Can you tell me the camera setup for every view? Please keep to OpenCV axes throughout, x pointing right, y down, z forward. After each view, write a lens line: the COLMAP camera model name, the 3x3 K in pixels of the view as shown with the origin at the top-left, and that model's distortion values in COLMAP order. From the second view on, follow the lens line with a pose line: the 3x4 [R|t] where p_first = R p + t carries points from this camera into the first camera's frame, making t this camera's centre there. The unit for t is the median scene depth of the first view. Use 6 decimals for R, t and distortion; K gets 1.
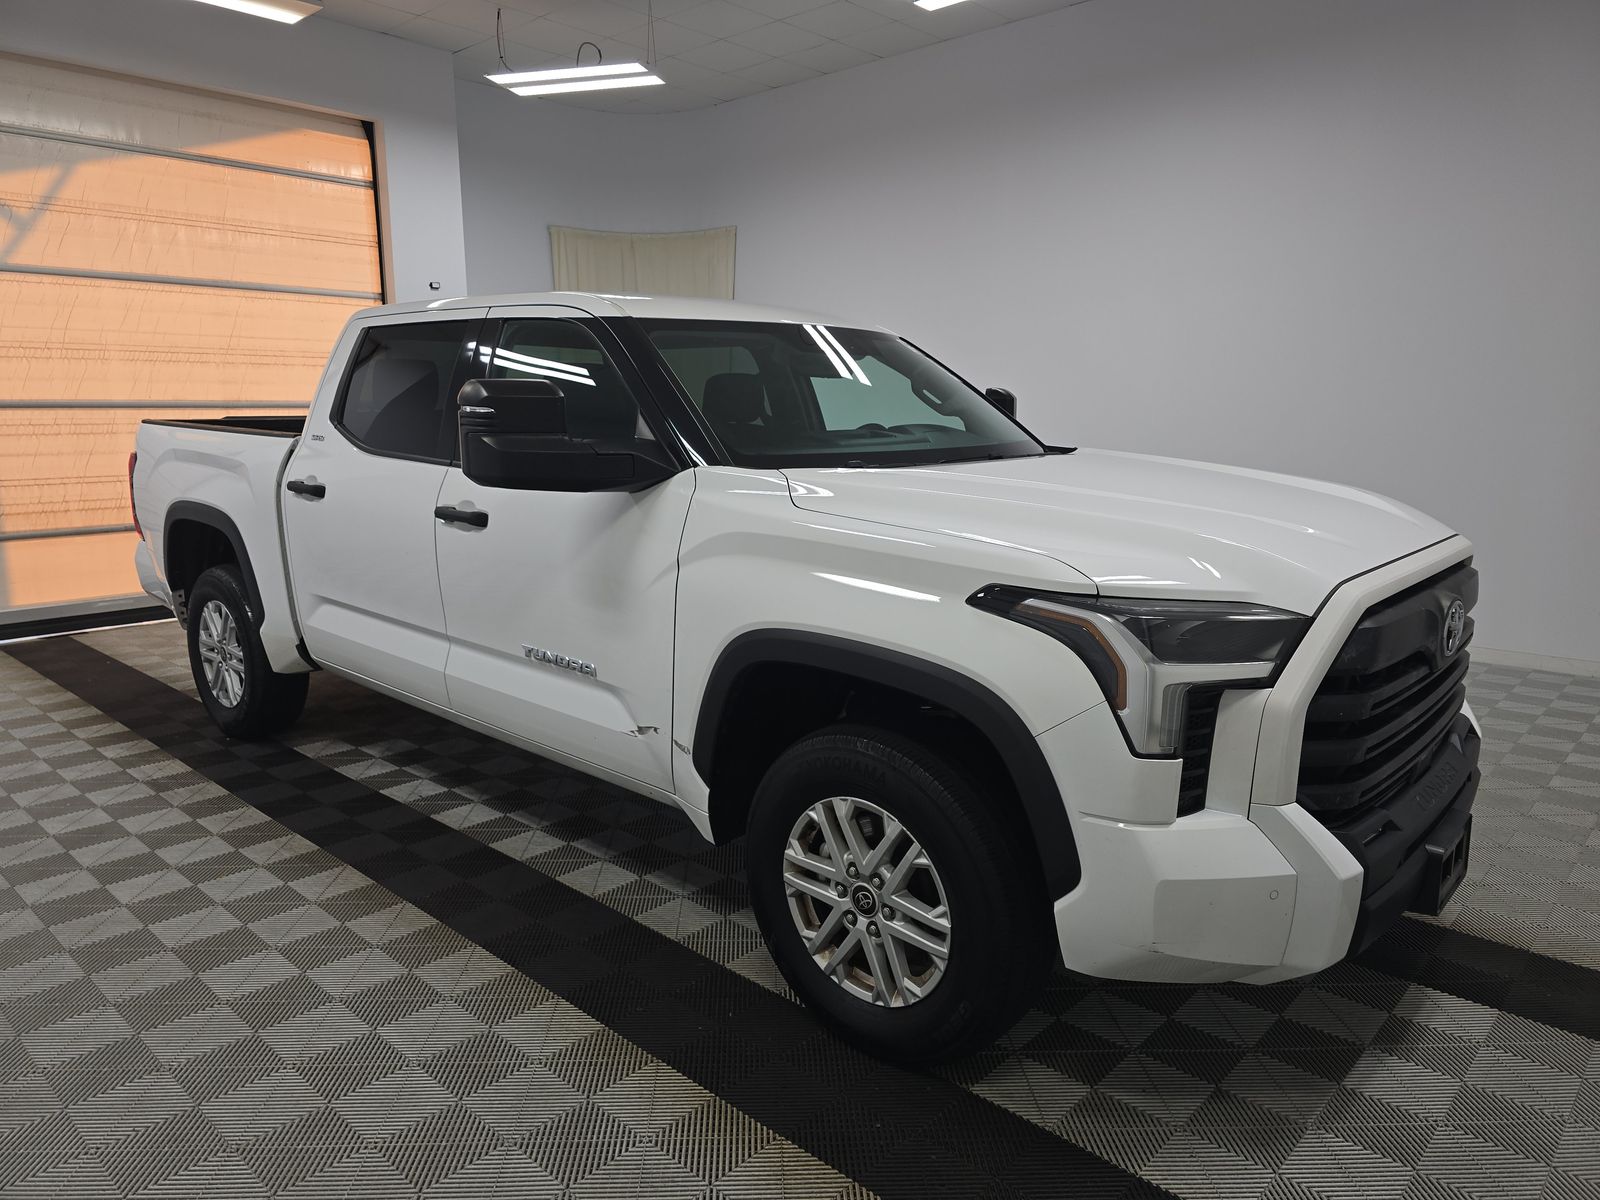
lens RADIAL K [[1069.7, 0, 792.4], [0, 1069.7, 599.9], [0, 0, 1]] dist [0.061832, -0.045126]
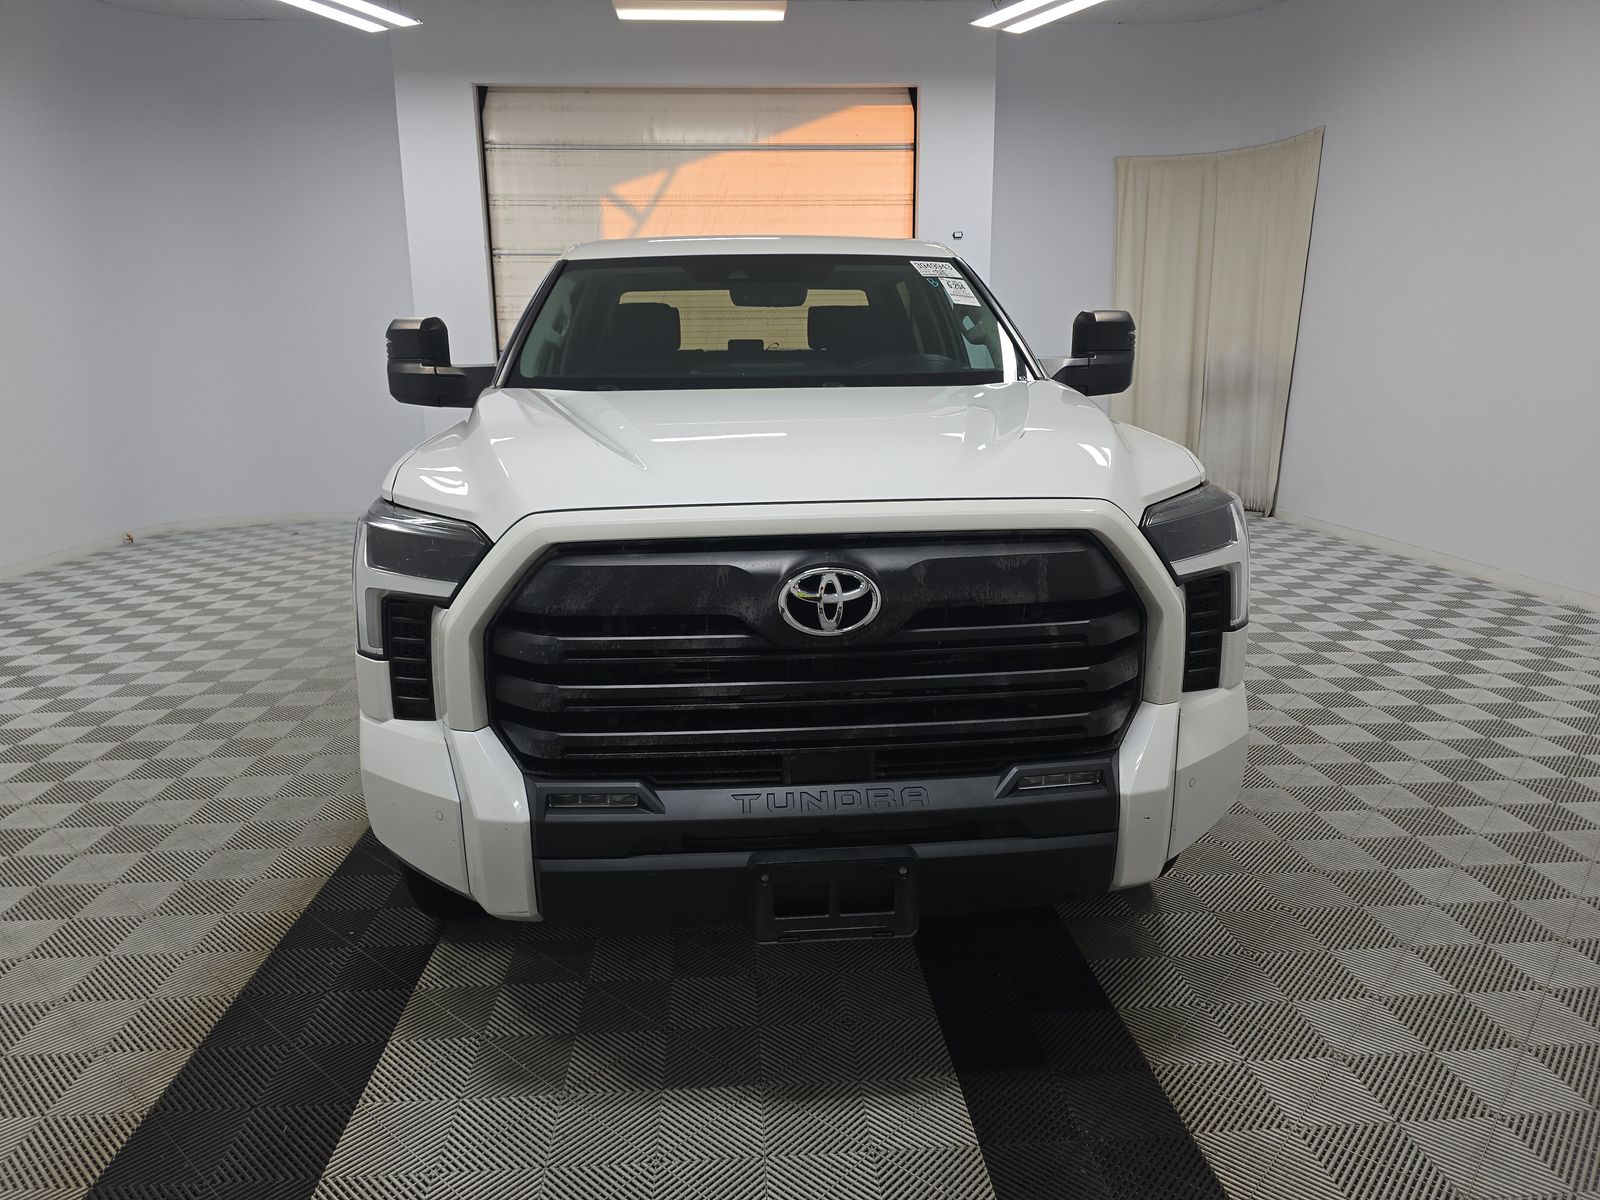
lens RADIAL K [[1069.7, 0, 792.4], [0, 1069.7, 599.9], [0, 0, 1]] dist [0.061832, -0.045126]
pose [[0.741279, 0.137819, -0.656895, 0.310372], [-0.107396, 0.990437, 0.086606, -0.010975], [0.662549, 0.006349, 0.748992, 0.108371]]
